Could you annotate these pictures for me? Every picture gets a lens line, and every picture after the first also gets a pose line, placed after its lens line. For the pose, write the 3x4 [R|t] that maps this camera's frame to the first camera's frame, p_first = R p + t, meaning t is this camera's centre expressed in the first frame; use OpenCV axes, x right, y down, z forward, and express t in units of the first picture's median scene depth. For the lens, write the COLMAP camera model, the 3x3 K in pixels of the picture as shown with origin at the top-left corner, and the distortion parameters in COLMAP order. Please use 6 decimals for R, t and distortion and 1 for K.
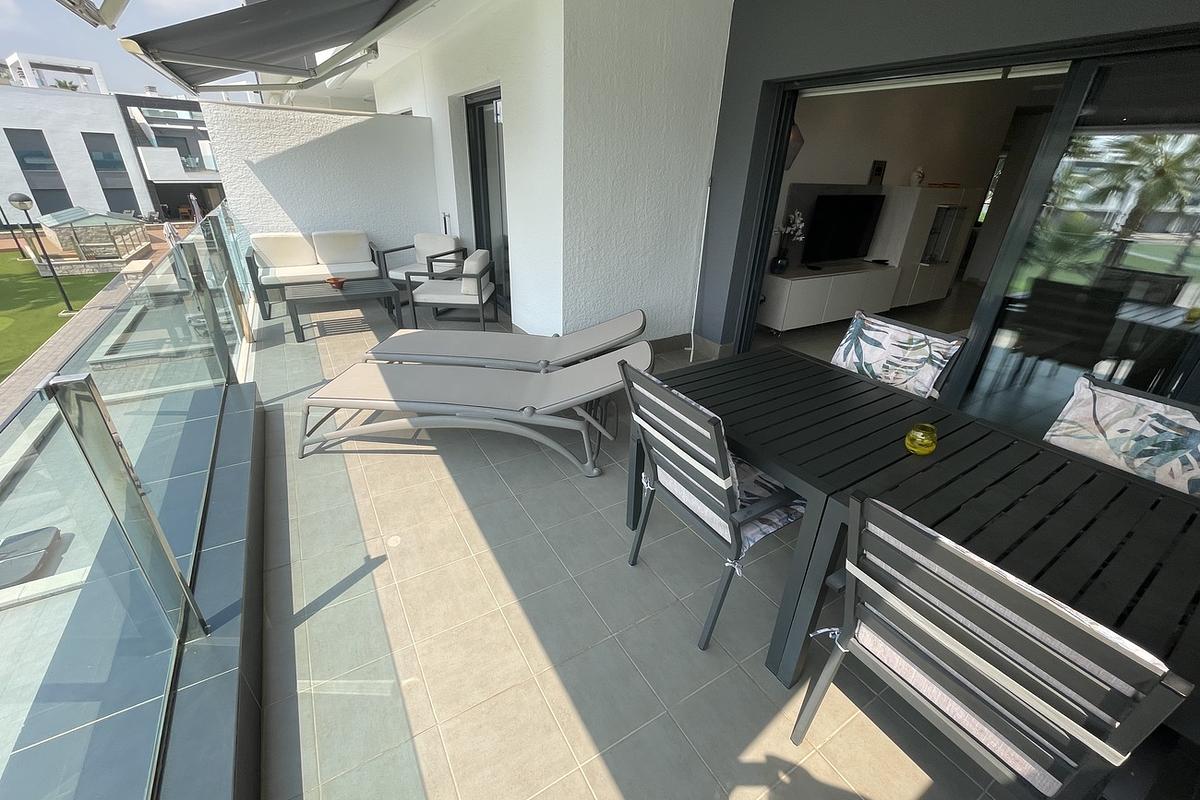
lens RADIAL K [[481.2, 0, 602.8], [0, 481.2, 394.2], [0, 0, 1]] dist [-0.007038, 0.000097]
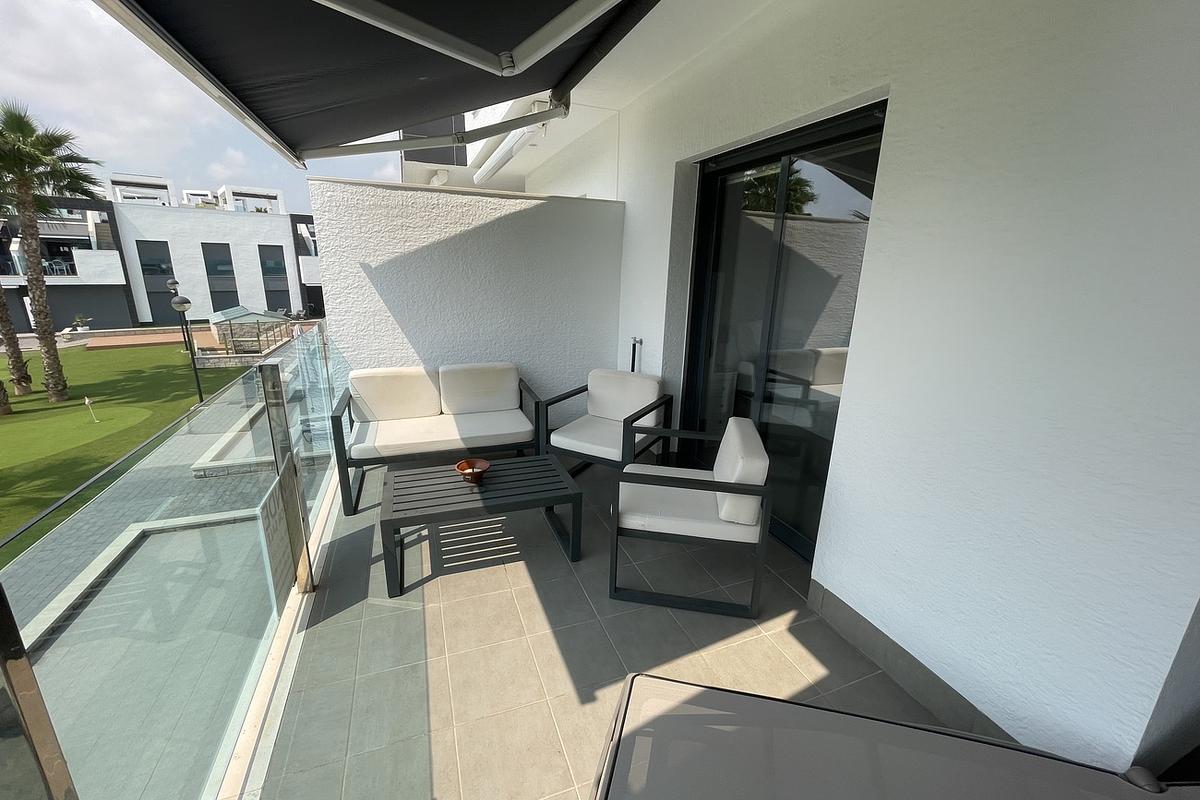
lens RADIAL K [[481.2, 0, 602.8], [0, 481.2, 394.2], [0, 0, 1]] dist [-0.007038, 0.000097]
pose [[0.984090, 0.036497, -0.173880, -0.185032], [-0.068707, 0.980708, -0.183007, -0.132280], [0.163846, 0.192042, 0.967613, 0.279515]]
